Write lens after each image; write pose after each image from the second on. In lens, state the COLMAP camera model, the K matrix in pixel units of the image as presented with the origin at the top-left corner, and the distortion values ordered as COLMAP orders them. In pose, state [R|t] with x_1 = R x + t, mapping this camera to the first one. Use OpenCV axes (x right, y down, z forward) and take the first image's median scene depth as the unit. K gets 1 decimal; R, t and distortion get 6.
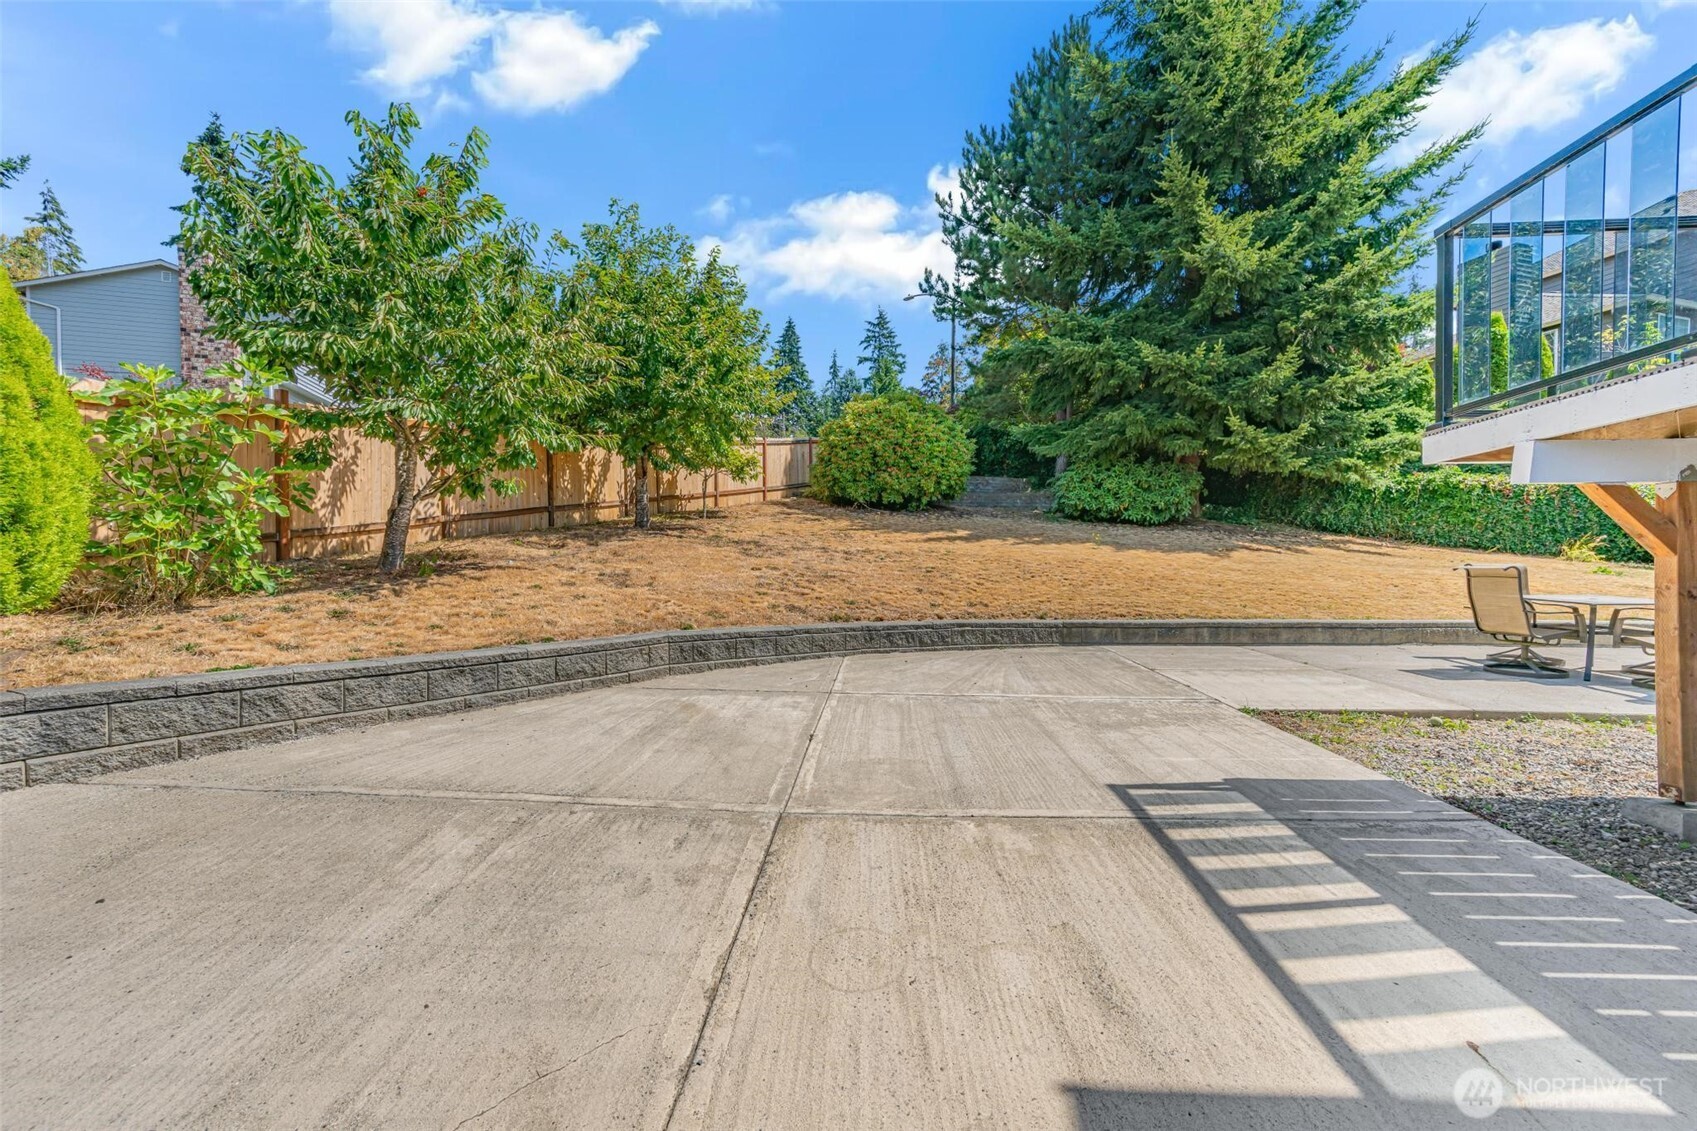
lens RADIAL K [[692.4, 0, 841.6], [0, 692.4, 572.8], [0, 0, 1]] dist [0.028243, 0.001820]
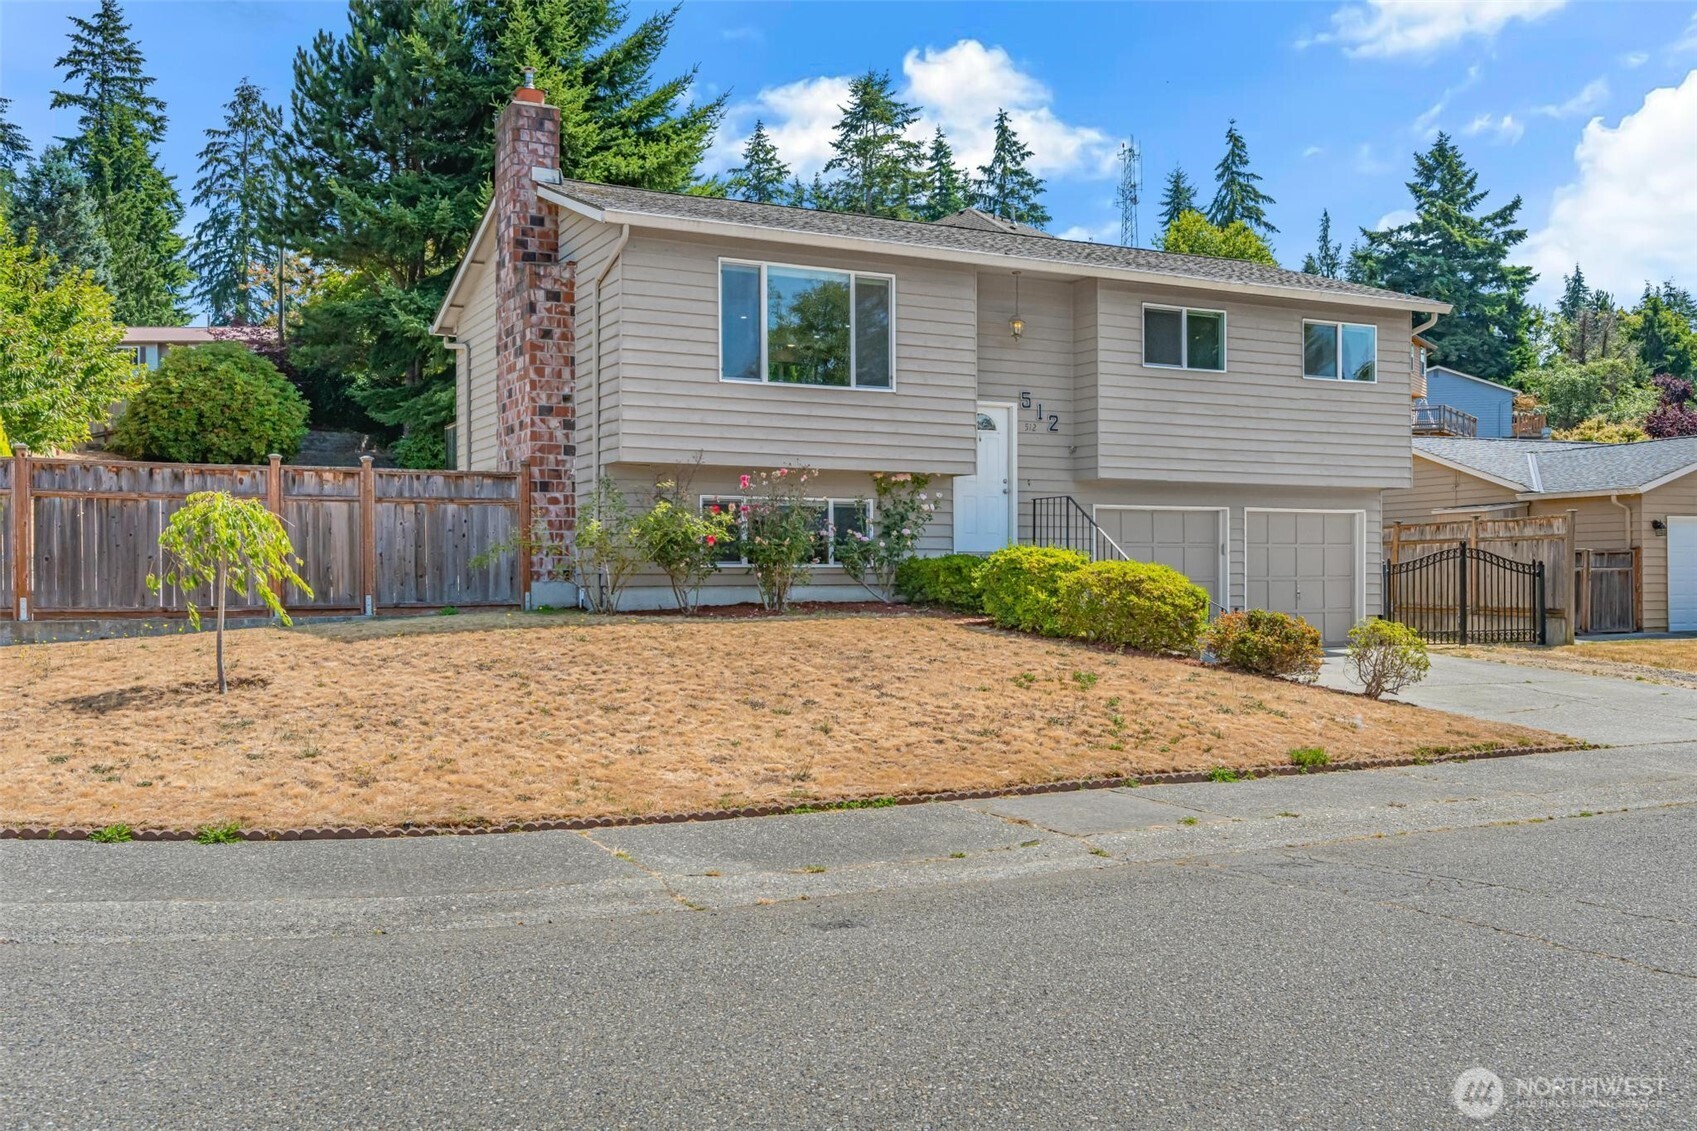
lens RADIAL K [[1416.8, 0, 844.7], [0, 1416.8, 572.7], [0, 0, 1]] dist [0.013901, 0.005796]
pose [[0.854932, 0.000001, 0.518740, -0.204561], [-0.005371, 0.999946, 0.008851, 0.026518], [-0.518712, -0.010353, 0.854886, -1.125035]]
